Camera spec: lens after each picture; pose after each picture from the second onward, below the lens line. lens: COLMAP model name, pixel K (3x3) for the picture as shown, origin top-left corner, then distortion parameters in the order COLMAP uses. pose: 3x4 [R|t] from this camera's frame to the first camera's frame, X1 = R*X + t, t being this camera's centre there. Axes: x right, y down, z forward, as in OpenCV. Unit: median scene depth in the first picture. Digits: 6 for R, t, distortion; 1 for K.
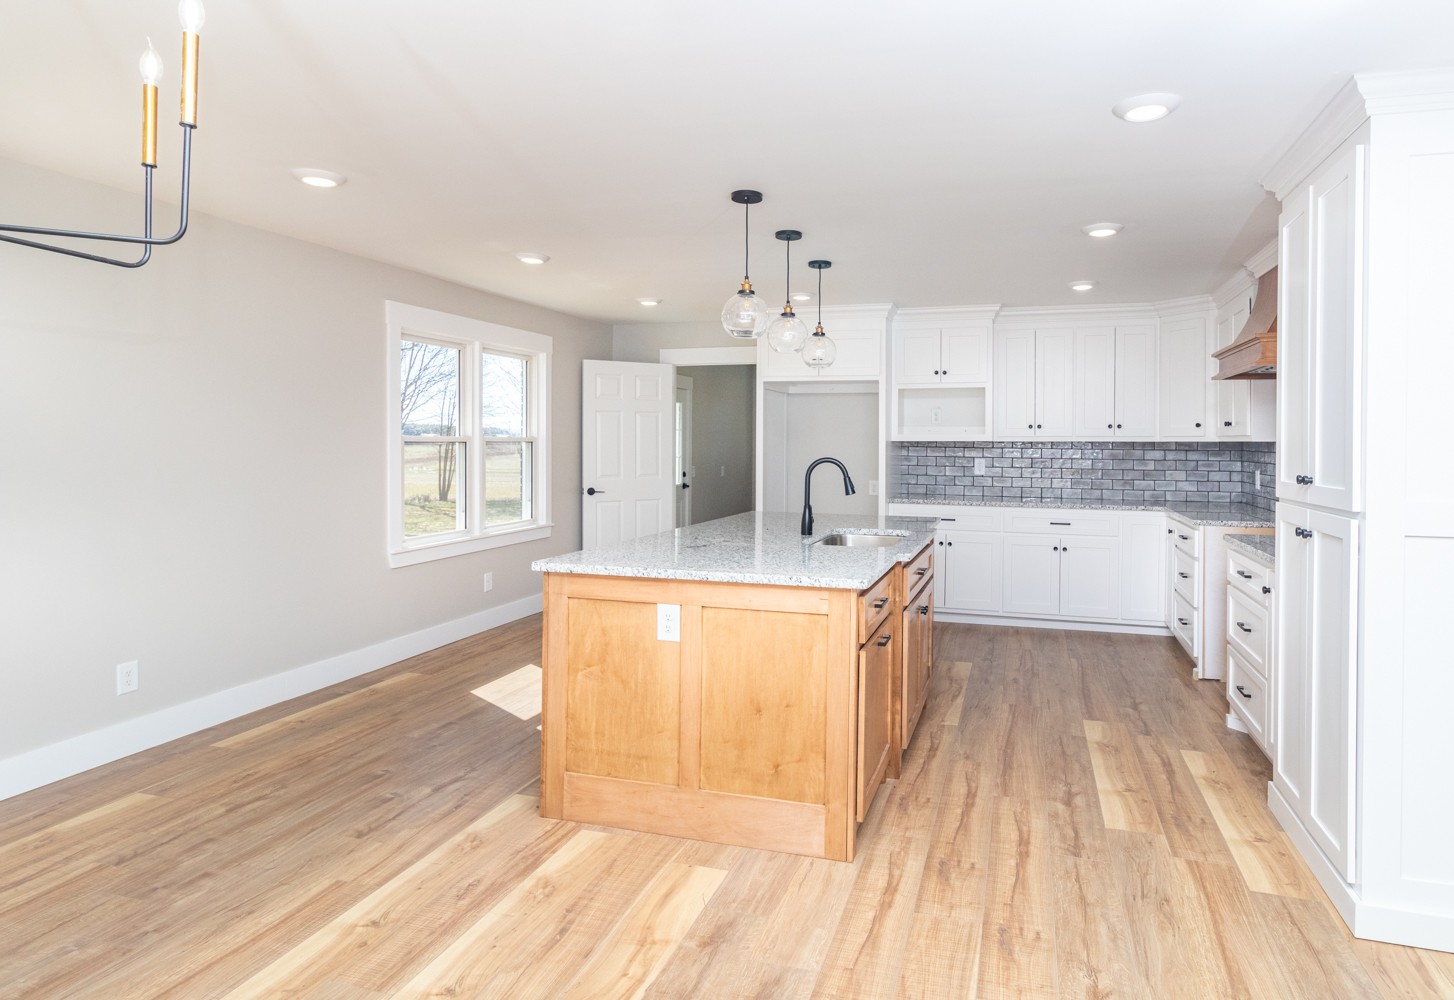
lens RADIAL K [[826.7, 0, 799.2], [0, 826.7, 447.7], [0, 0, 1]] dist [-0.002159, 0.004236]
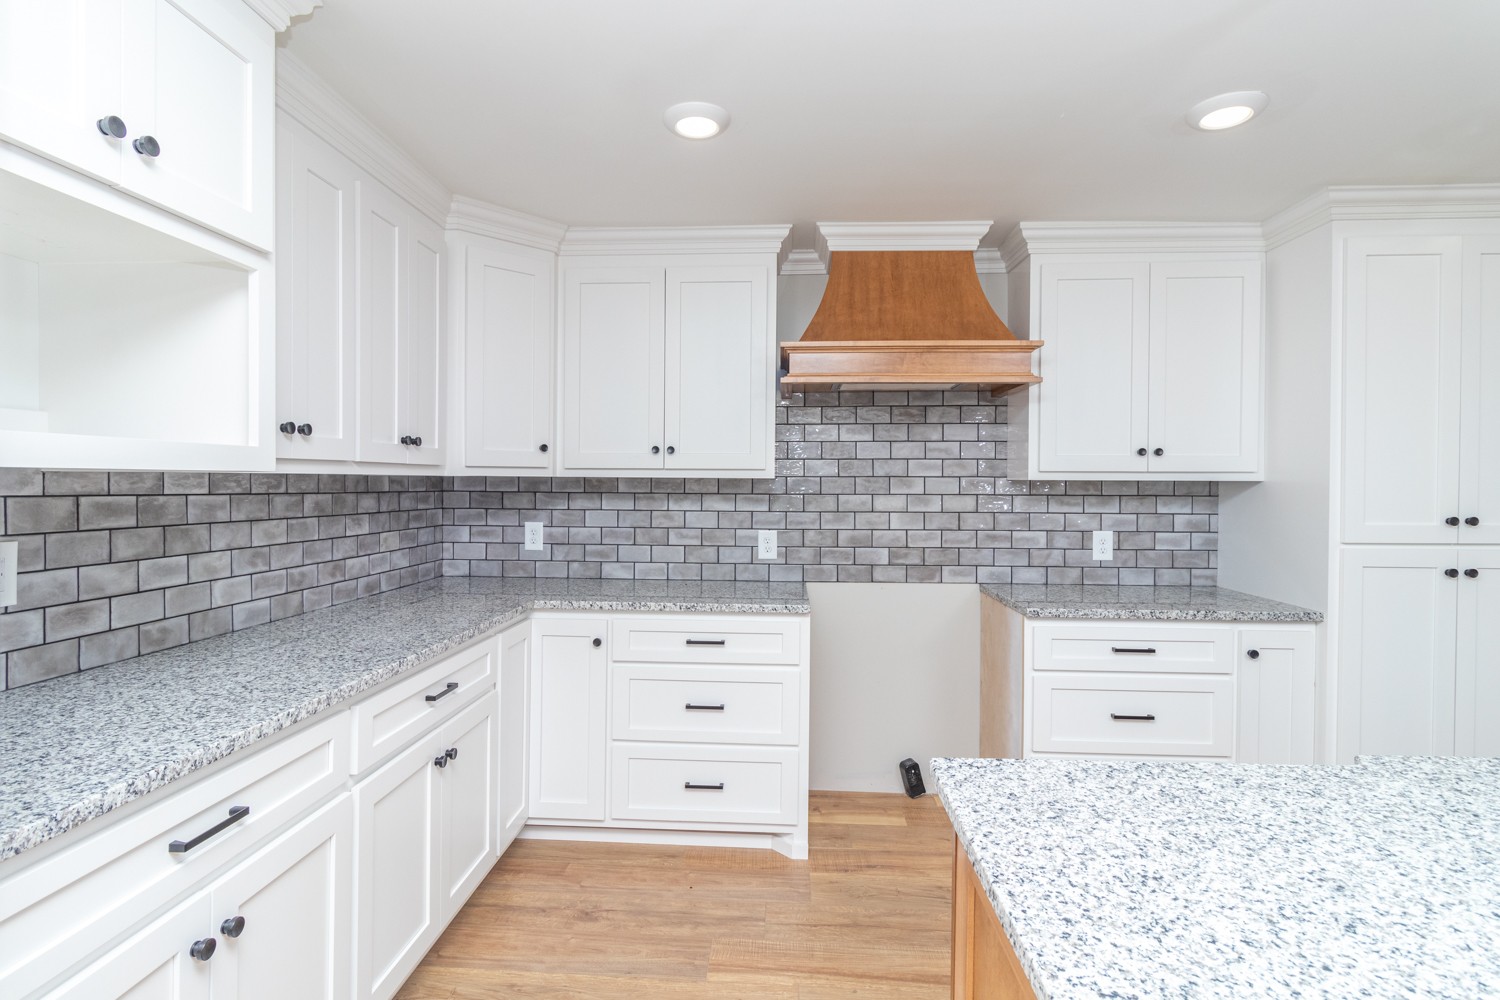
lens RADIAL K [[745.5, 0, 745.1], [0, 745.5, 490.9], [0, 0, 1]] dist [0.002494, -0.000587]
pose [[-0.208187, -0.016573, 0.977949, -0.058988], [-0.000426, 0.999858, 0.016854, -0.007828], [-0.978089, 0.003092, -0.208165, 1.204683]]
